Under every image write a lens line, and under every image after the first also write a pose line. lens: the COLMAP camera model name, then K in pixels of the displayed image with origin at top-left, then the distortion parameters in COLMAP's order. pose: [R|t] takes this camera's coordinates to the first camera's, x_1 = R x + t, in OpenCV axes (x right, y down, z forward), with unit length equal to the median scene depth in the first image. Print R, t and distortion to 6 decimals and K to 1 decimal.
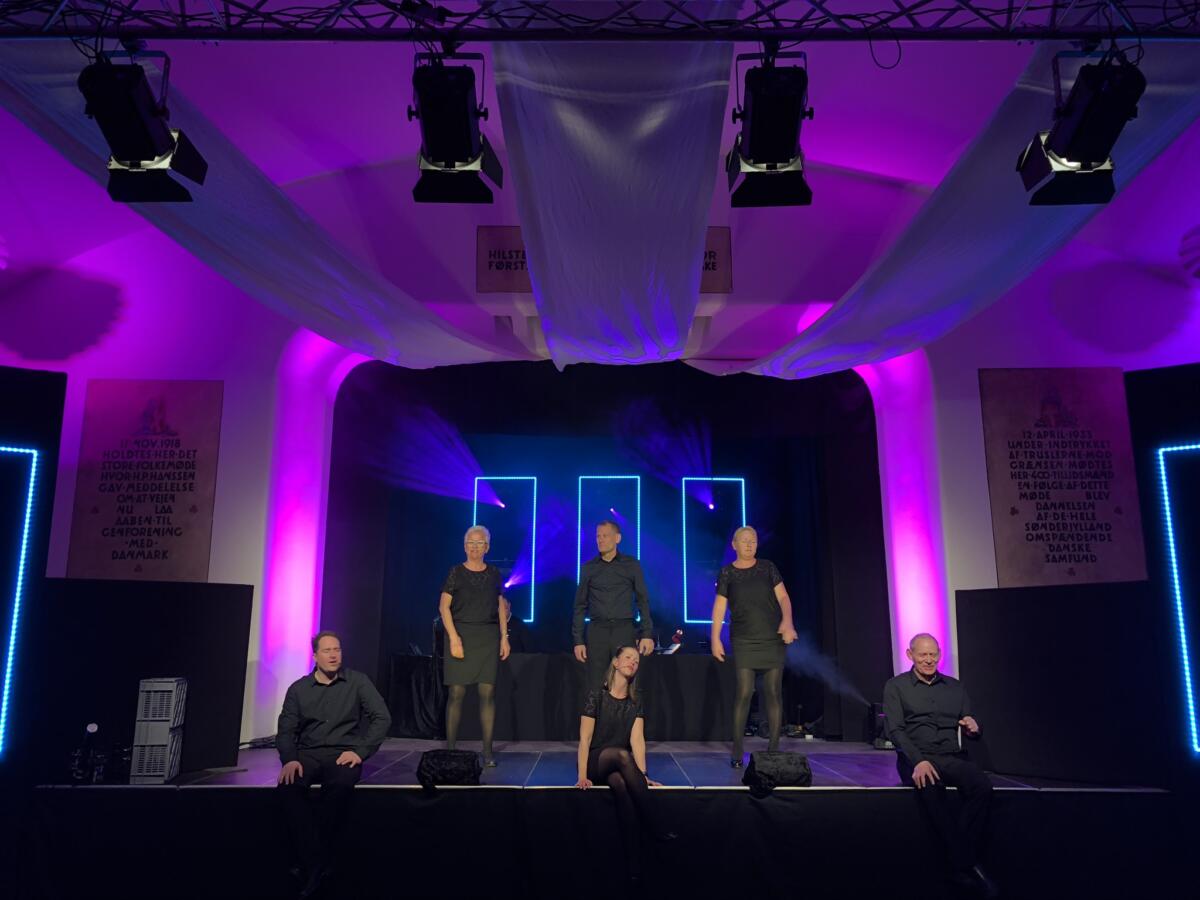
lens RADIAL K [[981.9, 0, 599.9], [0, 981.9, 444.0], [0, 0, 1]] dist [0.036690, -0.047422]
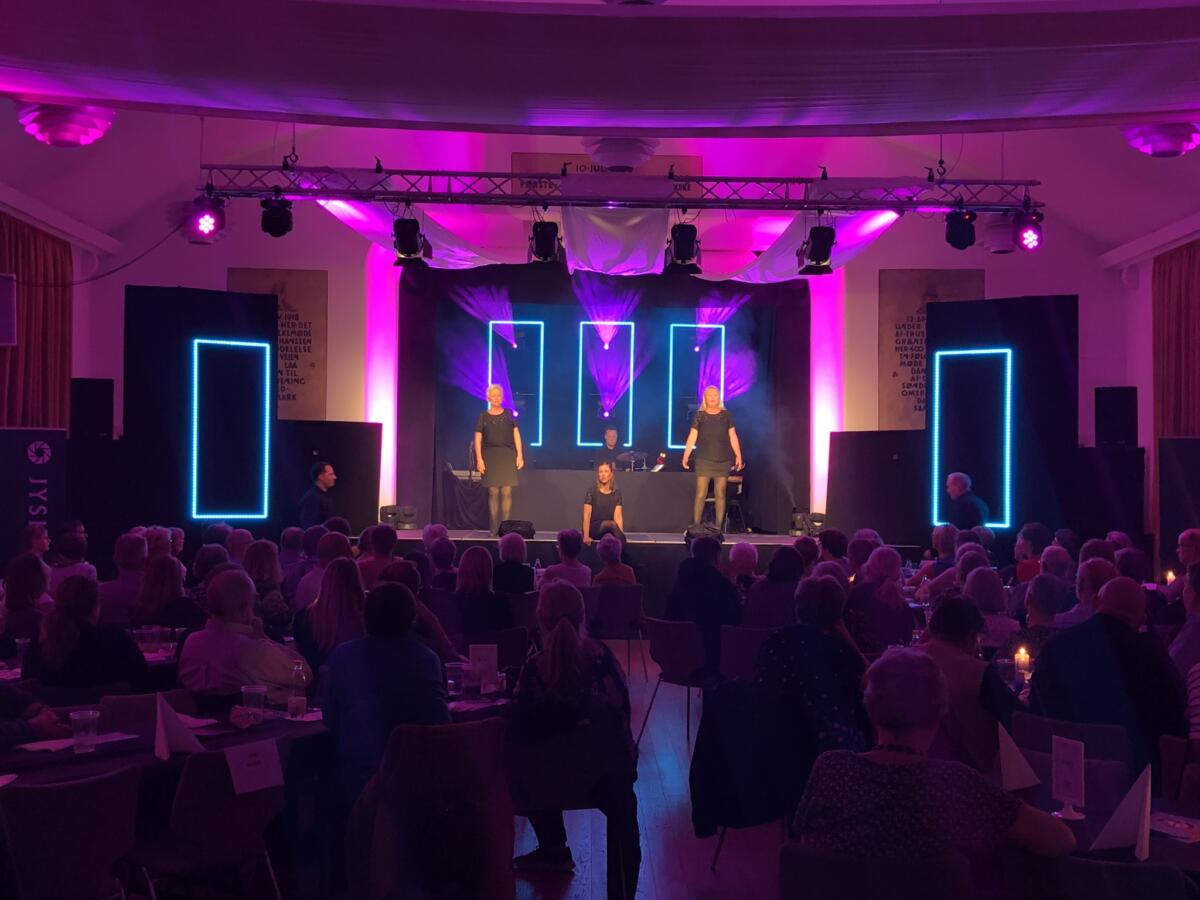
lens RADIAL K [[1552.3, 0, 604.9], [0, 1552.3, 445.7], [0, 0, 1]] dist [0.073442, 0.000000]
pose [[0.999797, 0.013161, 0.015276, -0.027257], [-0.015753, 0.982741, 0.184313, -0.234462], [-0.012587, -0.184516, 0.982749, -1.194825]]
